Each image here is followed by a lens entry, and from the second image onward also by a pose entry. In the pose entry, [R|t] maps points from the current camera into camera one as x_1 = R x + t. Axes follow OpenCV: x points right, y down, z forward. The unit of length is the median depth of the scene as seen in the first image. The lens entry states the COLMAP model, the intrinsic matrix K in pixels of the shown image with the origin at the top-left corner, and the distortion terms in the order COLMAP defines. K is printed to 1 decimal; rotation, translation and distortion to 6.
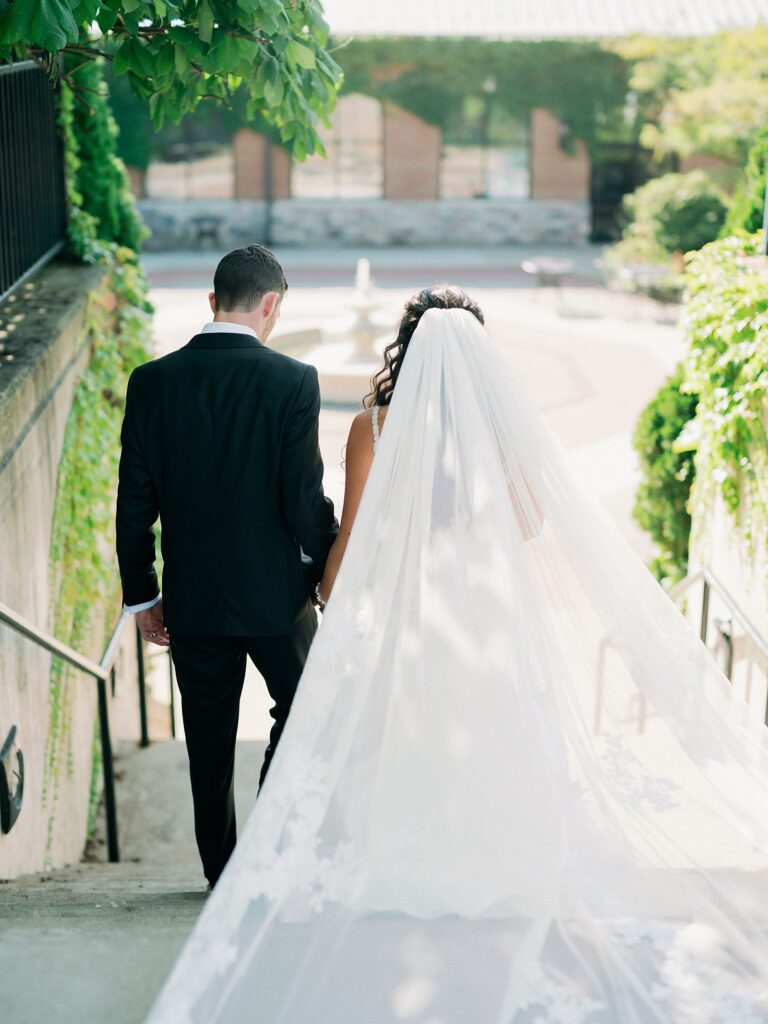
lens RADIAL K [[1506.6, 0, 384.0], [0, 1506.6, 512.0], [0, 0, 1]] dist [-0.053438, 0.084589]
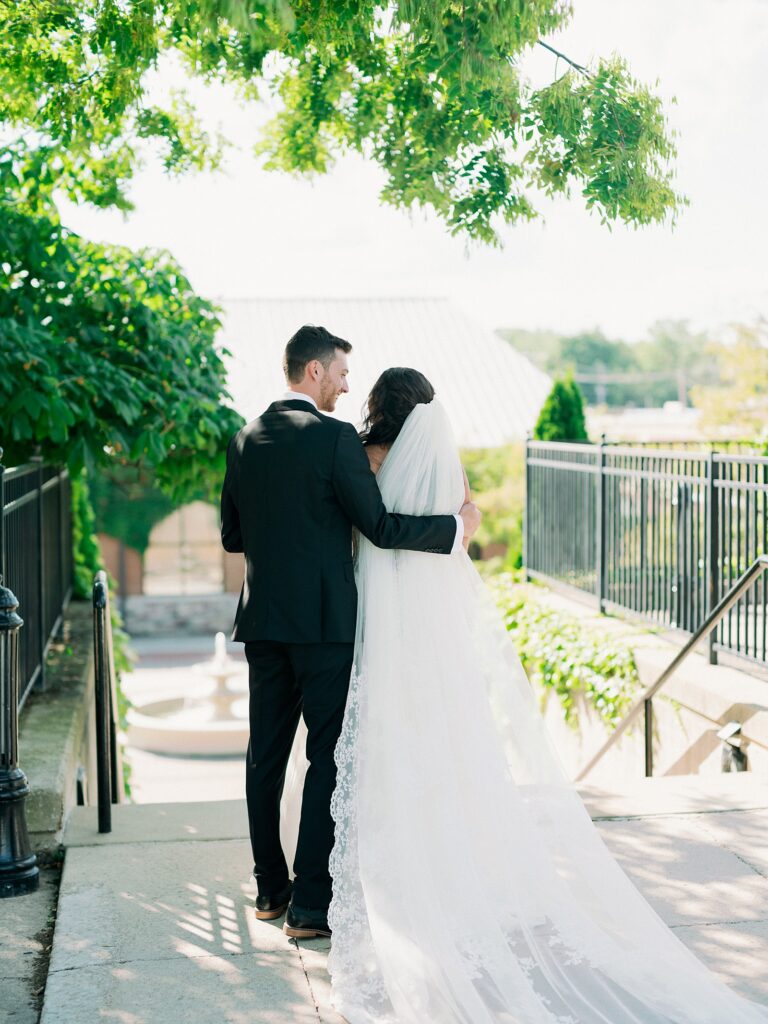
lens RADIAL K [[1506.6, 0, 384.0], [0, 1506.6, 512.0], [0, 0, 1]] dist [-0.053438, 0.084589]
pose [[0.992347, -0.024082, 0.121113, -0.111521], [0.055268, 0.963694, -0.261228, 0.225946], [-0.110425, 0.265922, 0.957649, -0.707433]]
